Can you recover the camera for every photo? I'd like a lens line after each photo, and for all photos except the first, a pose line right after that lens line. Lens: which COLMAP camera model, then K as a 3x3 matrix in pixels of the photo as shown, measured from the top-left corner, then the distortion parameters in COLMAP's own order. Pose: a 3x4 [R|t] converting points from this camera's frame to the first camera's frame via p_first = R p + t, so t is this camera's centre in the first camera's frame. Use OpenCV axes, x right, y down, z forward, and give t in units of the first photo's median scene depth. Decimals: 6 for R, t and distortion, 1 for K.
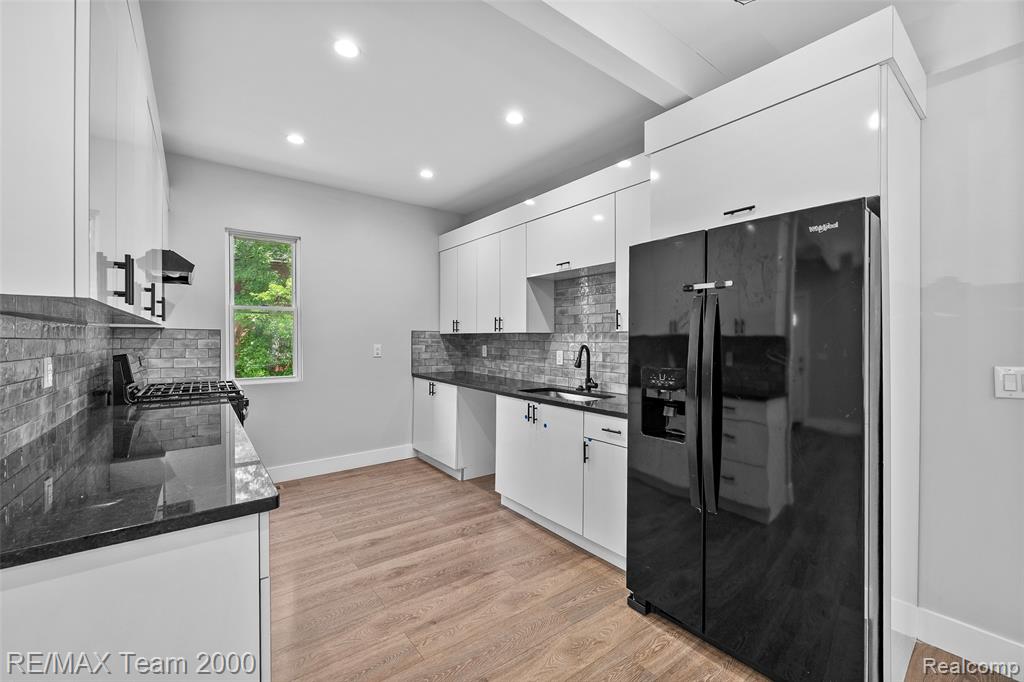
lens RADIAL K [[414.7, 0, 509.8], [0, 414.7, 343.6], [0, 0, 1]] dist [0.000639, -0.000048]
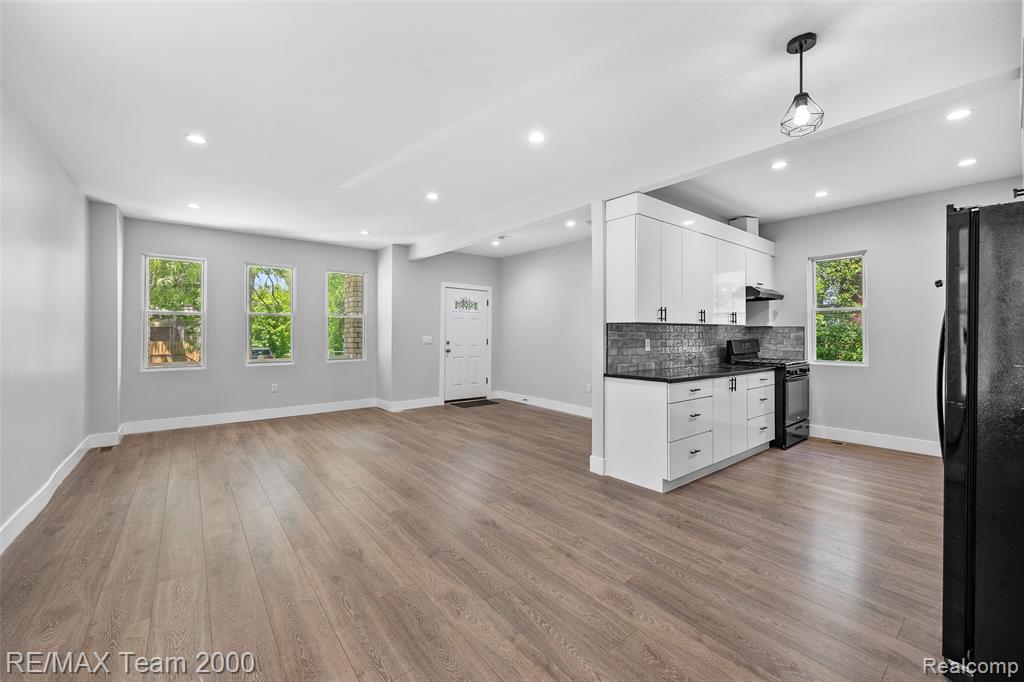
lens RADIAL K [[414.7, 0, 516.0], [0, 414.7, 334.0], [0, 0, 1]] dist [0.000639, -0.000048]
pose [[0.033583, -0.002813, -0.999432, 0.745187], [-0.009338, 0.999952, -0.003128, 0.008162], [0.999392, 0.009438, 0.033555, -0.093535]]
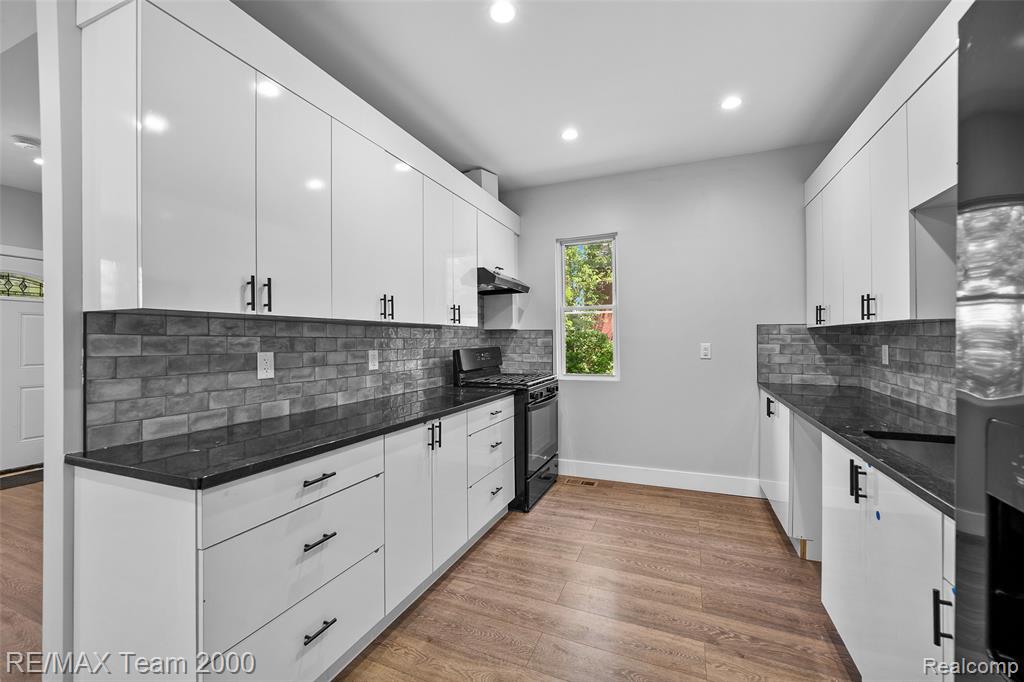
lens RADIAL K [[414.7, 0, 516.2], [0, 414.7, 341.1], [0, 0, 1]] dist [0.000639, -0.000048]
pose [[0.510881, -0.002695, -0.859647, 0.221234], [-0.001712, 0.999990, -0.004152, 0.002364], [0.859650, 0.003592, 0.510872, 0.321142]]
